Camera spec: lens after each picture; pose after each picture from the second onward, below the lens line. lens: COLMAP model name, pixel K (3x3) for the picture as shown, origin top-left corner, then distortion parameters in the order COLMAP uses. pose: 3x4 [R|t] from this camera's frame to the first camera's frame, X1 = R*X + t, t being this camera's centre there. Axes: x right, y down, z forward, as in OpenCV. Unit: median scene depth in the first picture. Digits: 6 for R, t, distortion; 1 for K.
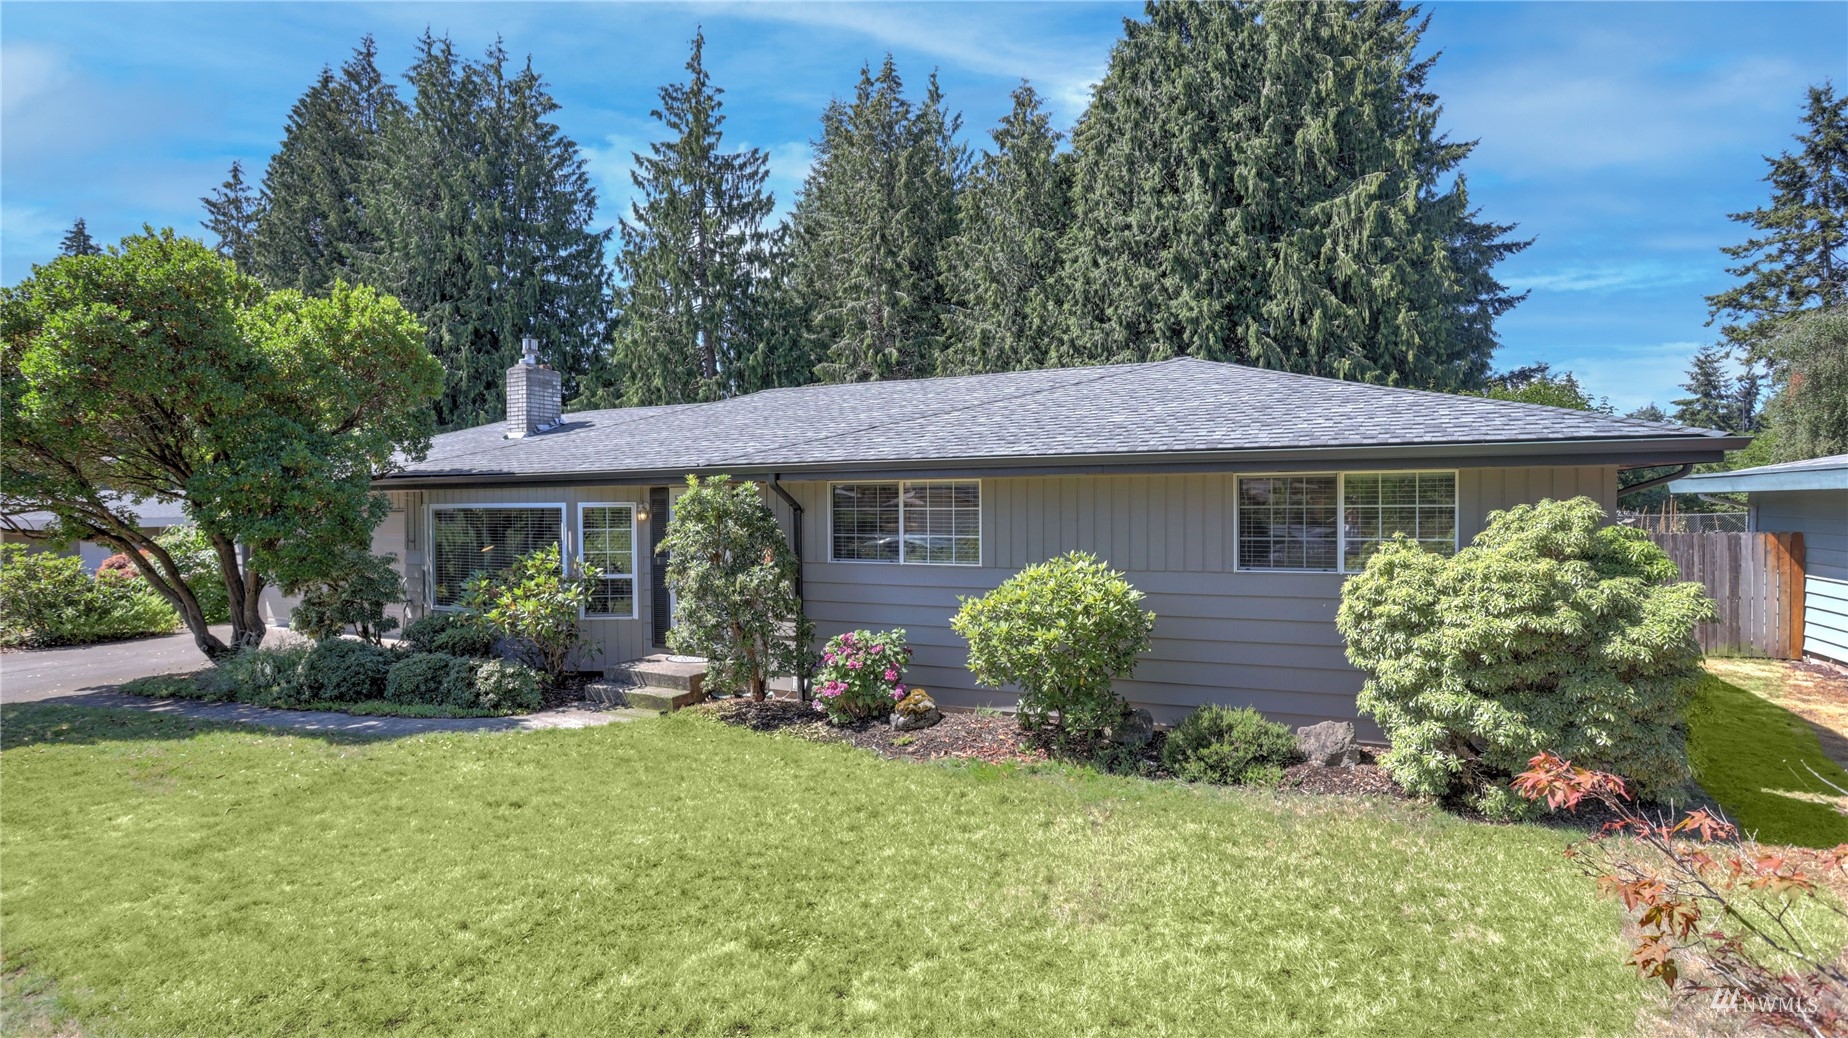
lens RADIAL K [[897.4, 0, 946.4], [0, 897.4, 514.8], [0, 0, 1]] dist [-0.074660, 0.032749]
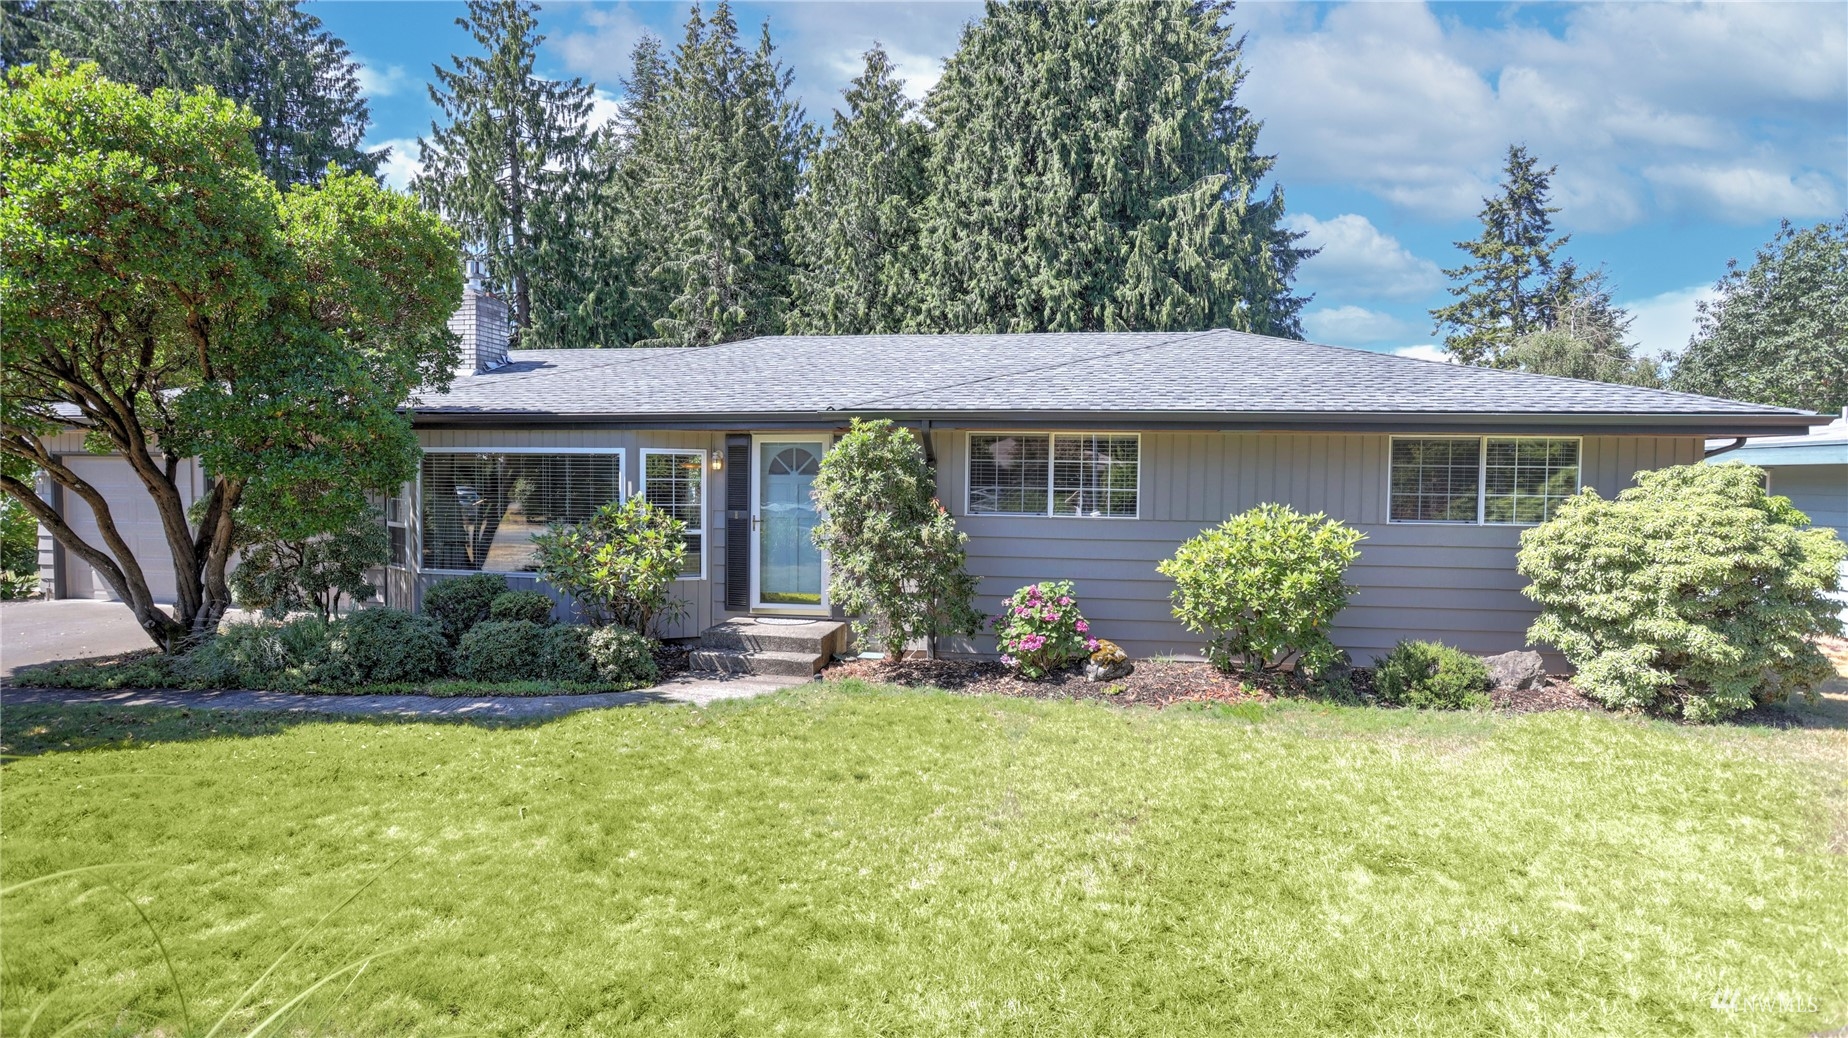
lens RADIAL K [[893.8, 0, 920.7], [0, 893.8, 515.2], [0, 0, 1]] dist [-0.075581, 0.039423]
pose [[0.963400, 0.008262, 0.267942, -0.147342], [-0.016302, 0.999481, 0.027798, 0.009019], [-0.267573, -0.031149, 0.963034, 0.028827]]
